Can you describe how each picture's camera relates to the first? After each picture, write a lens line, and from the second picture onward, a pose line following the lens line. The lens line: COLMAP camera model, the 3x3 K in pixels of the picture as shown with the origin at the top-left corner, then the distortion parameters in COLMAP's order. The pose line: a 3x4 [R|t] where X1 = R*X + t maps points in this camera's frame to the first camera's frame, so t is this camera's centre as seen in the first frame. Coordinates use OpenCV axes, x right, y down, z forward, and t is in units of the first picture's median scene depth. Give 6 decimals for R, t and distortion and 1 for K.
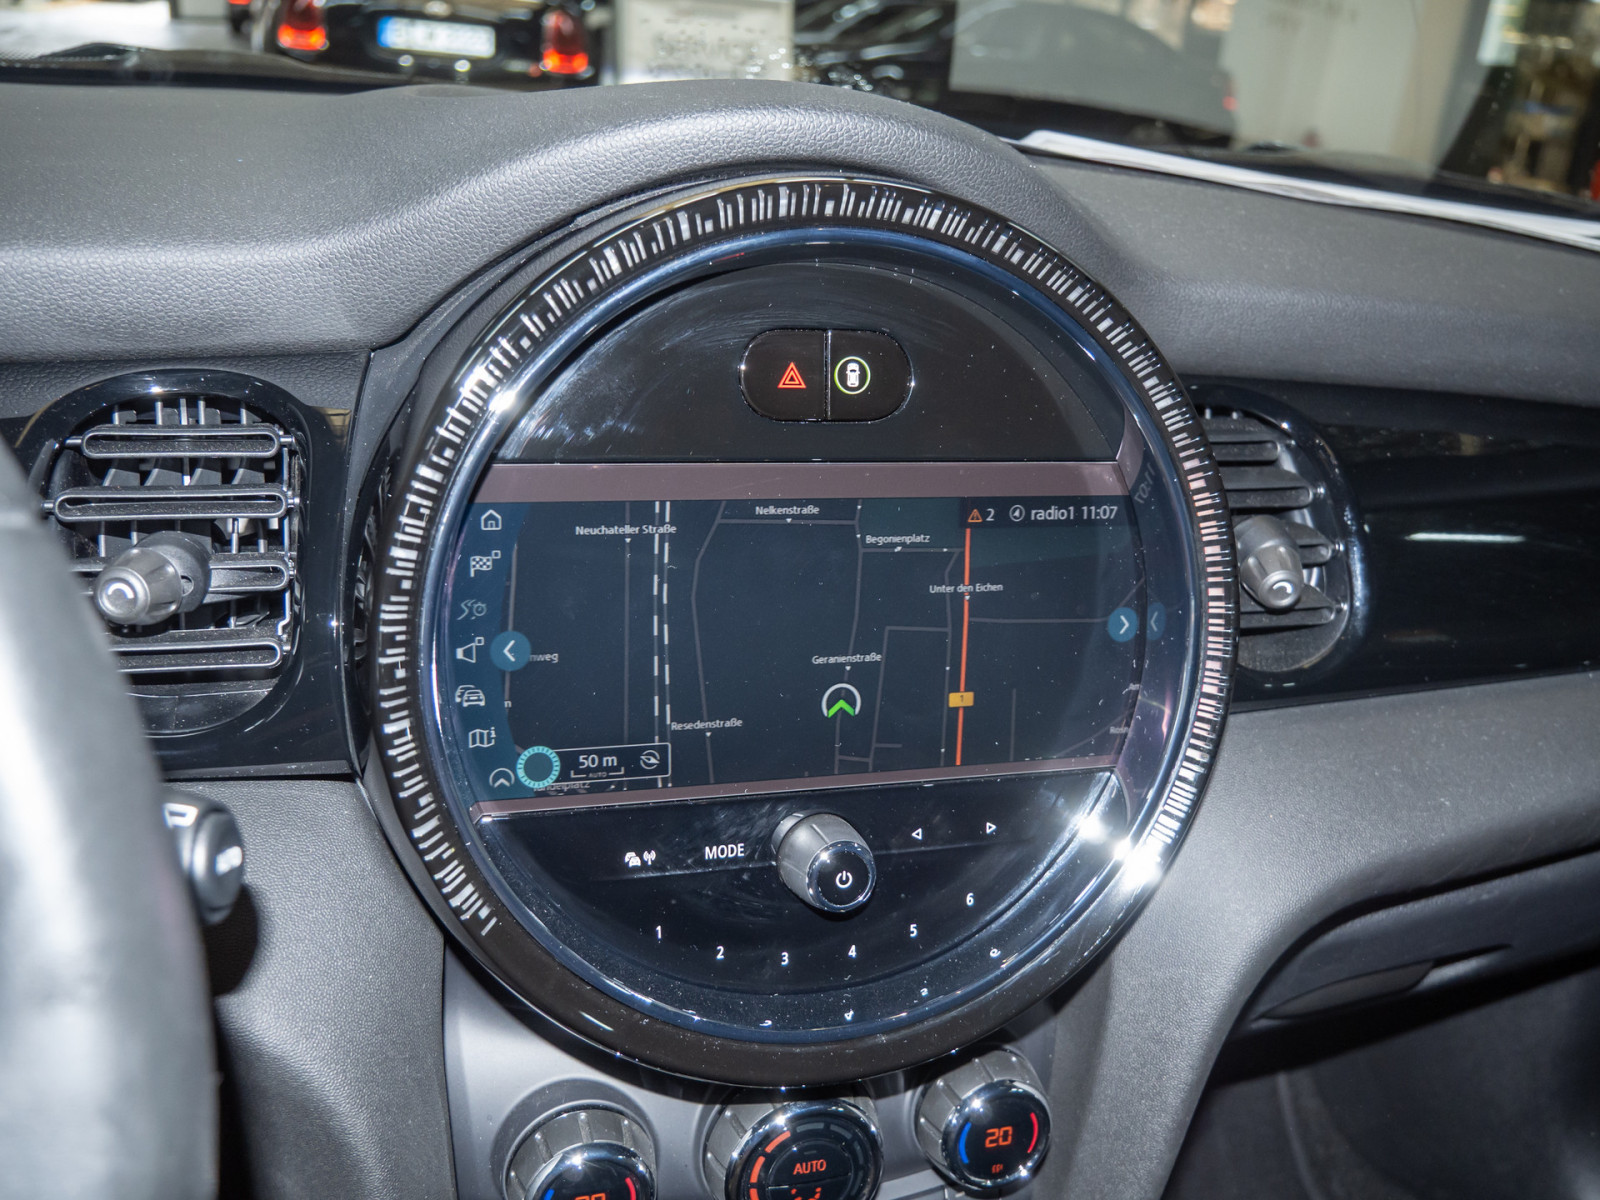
lens RADIAL K [[1455.2, 0, 800.0], [0, 1455.2, 600.0], [0, 0, 1]] dist [-0.029672, 0.023089]
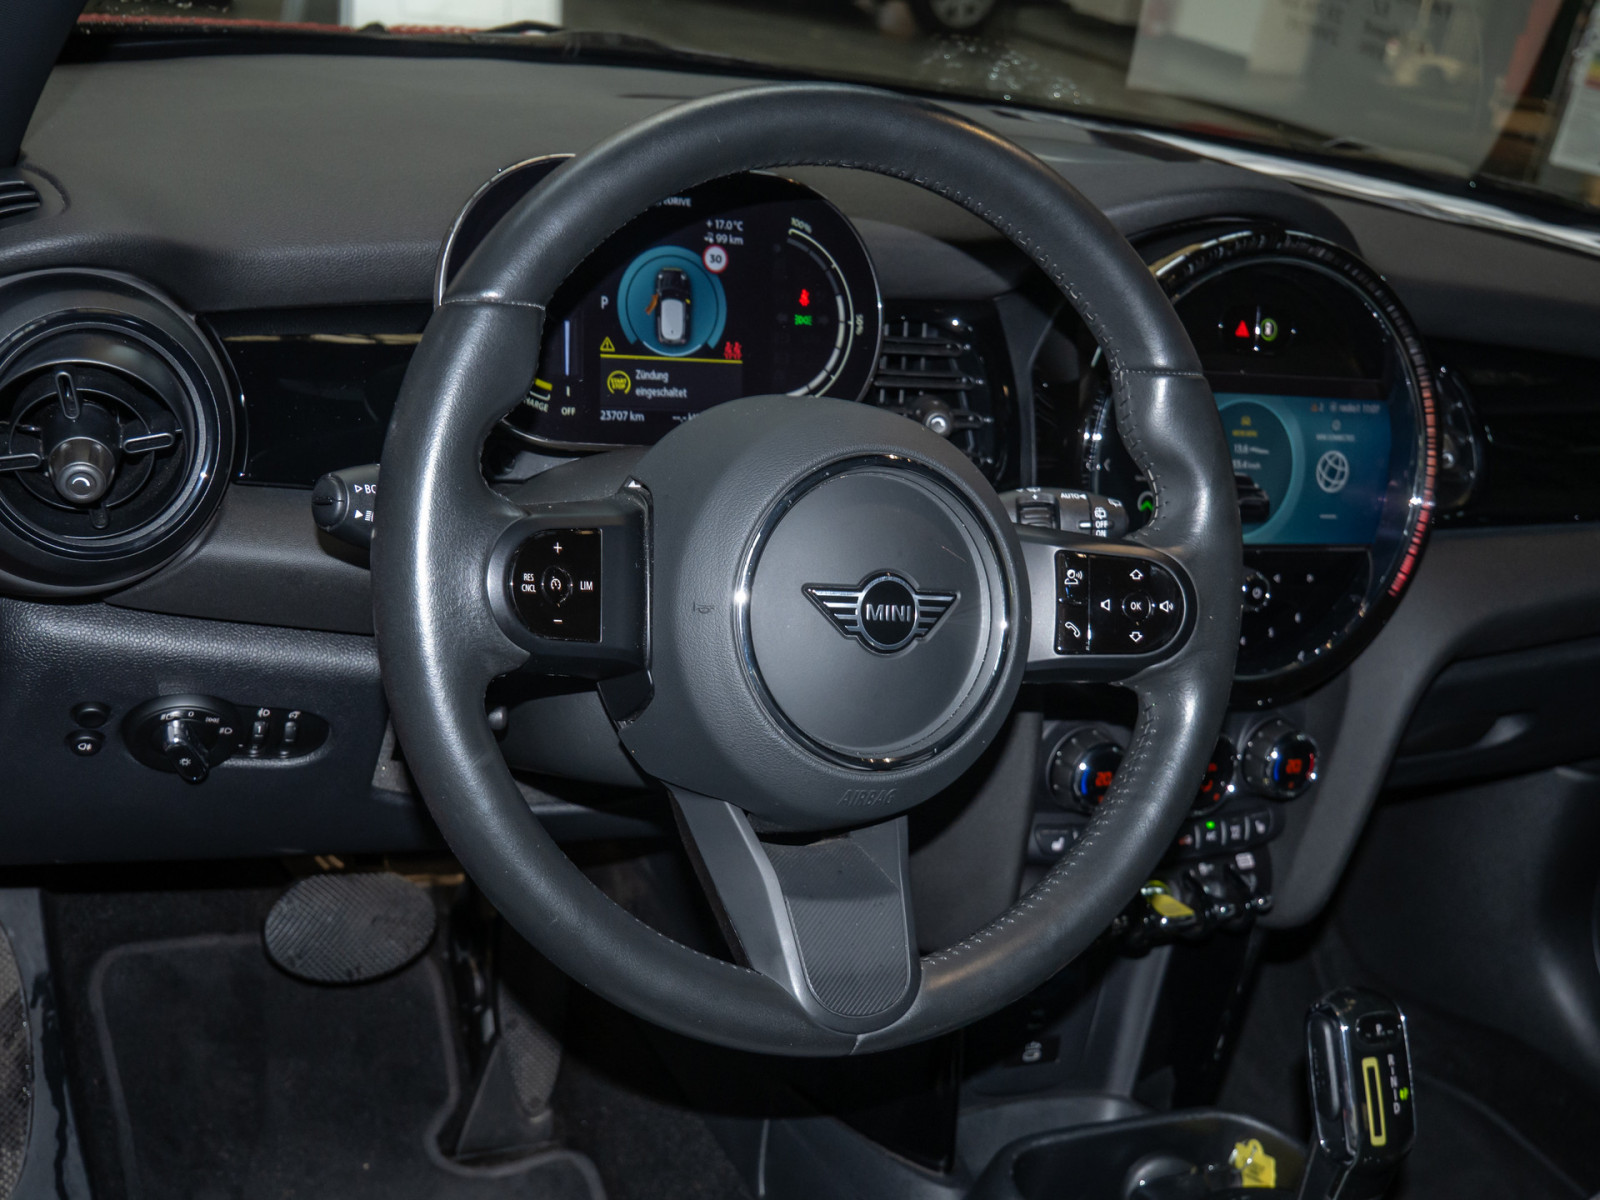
lens RADIAL K [[1939.6, 0, 828.9], [0, 1939.6, 626.4], [0, 0, 1]] dist [-0.010534, 0.069446]
pose [[0.984749, 0.020302, 0.172794, -0.952548], [-0.024030, 0.999521, 0.019510, 0.197855], [-0.172315, -0.023365, 0.984765, -1.400875]]
